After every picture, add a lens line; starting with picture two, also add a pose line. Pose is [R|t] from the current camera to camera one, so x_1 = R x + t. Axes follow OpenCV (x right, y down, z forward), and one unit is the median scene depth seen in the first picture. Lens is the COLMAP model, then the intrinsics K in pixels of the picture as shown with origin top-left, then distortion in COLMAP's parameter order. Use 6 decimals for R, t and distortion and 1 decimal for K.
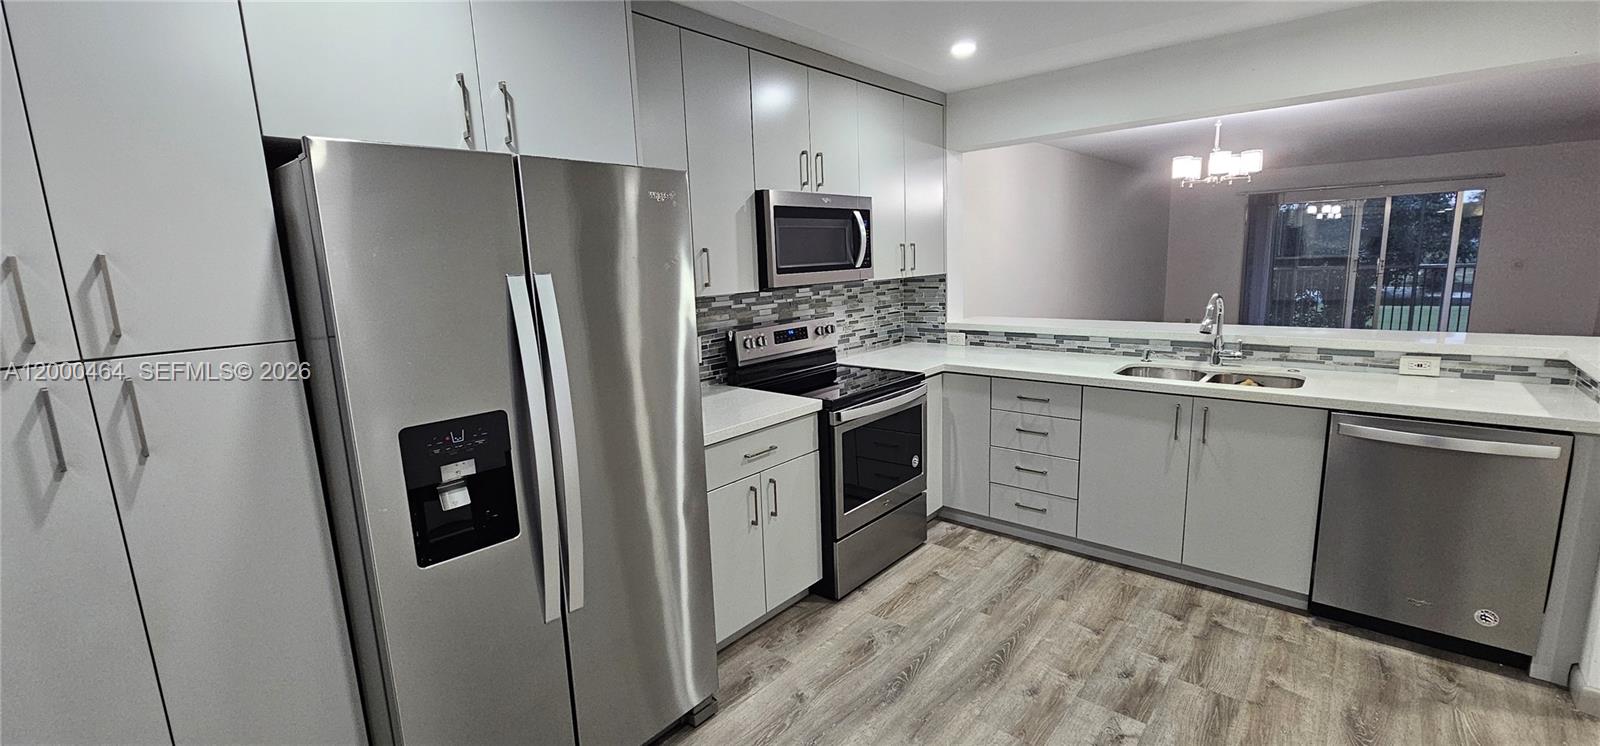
lens RADIAL K [[654.5, 0, 812.1], [0, 654.5, 371.7], [0, 0, 1]] dist [-0.001010, 0.000700]
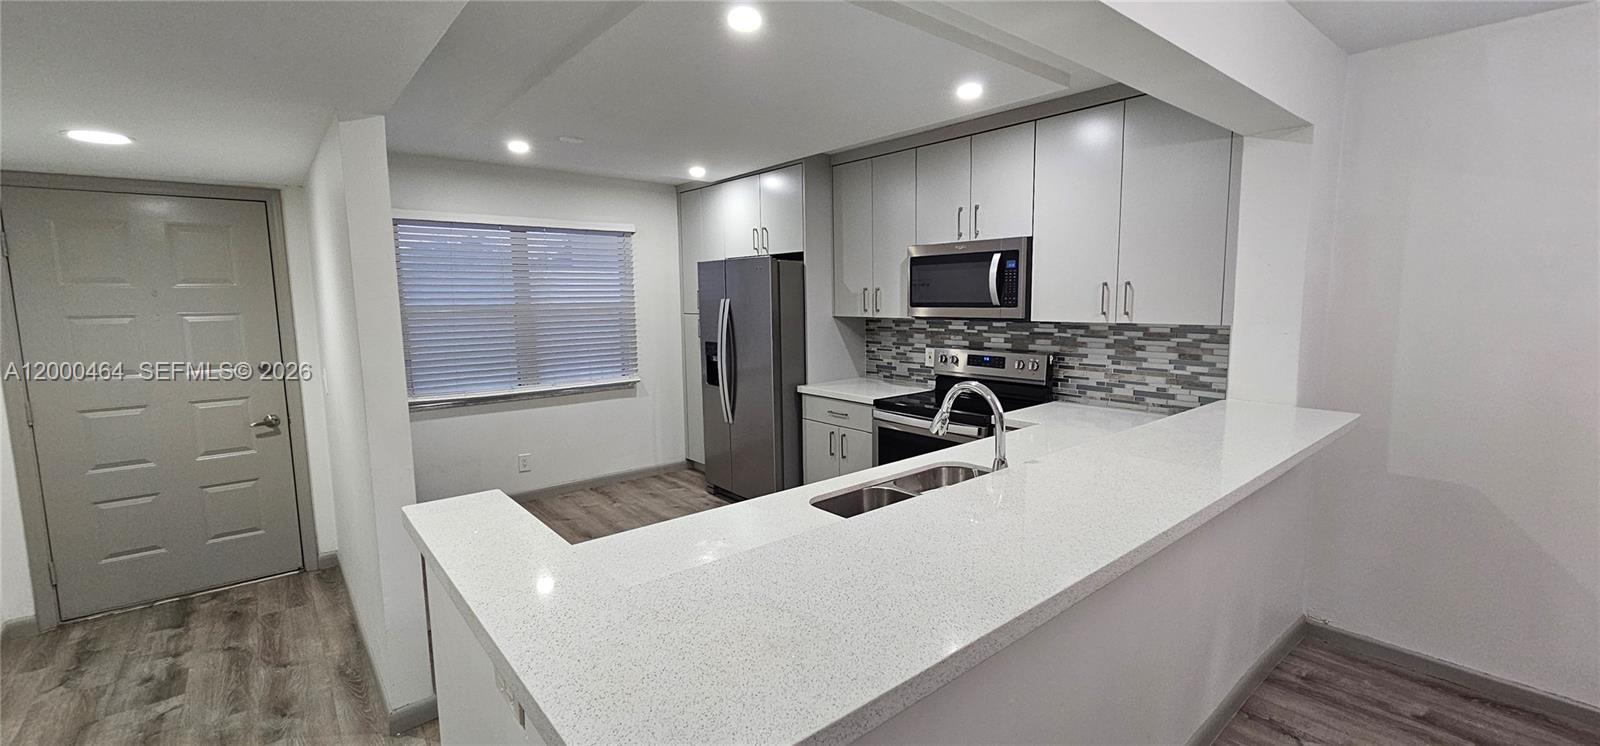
lens RADIAL K [[654.5, 0, 810.3], [0, 654.5, 368.4], [0, 0, 1]] dist [-0.001010, 0.000700]
pose [[-0.163409, 0.148653, -0.975295, 1.128373], [-0.154733, 0.972486, 0.174150, -0.194205], [0.974349, 0.179368, -0.135911, 0.849514]]
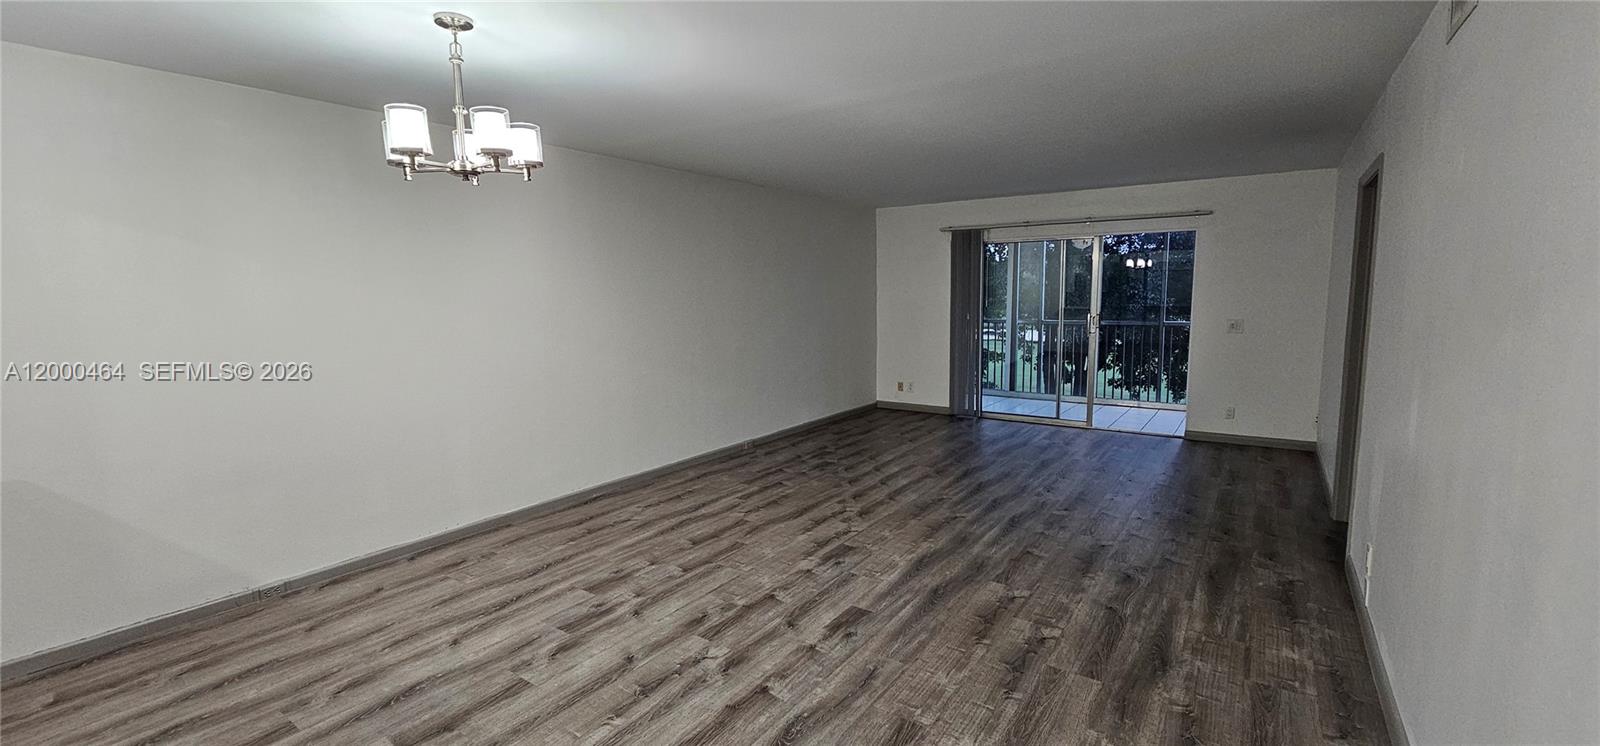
lens RADIAL K [[654.5, 0, 804.9], [0, 654.5, 370.4], [0, 0, 1]] dist [-0.001010, 0.000700]
pose [[0.995896, 0.014277, 0.089369, 1.154069], [-0.009145, 0.998299, -0.057575, -0.143280], [-0.090039, 0.056521, 0.994333, 0.640640]]
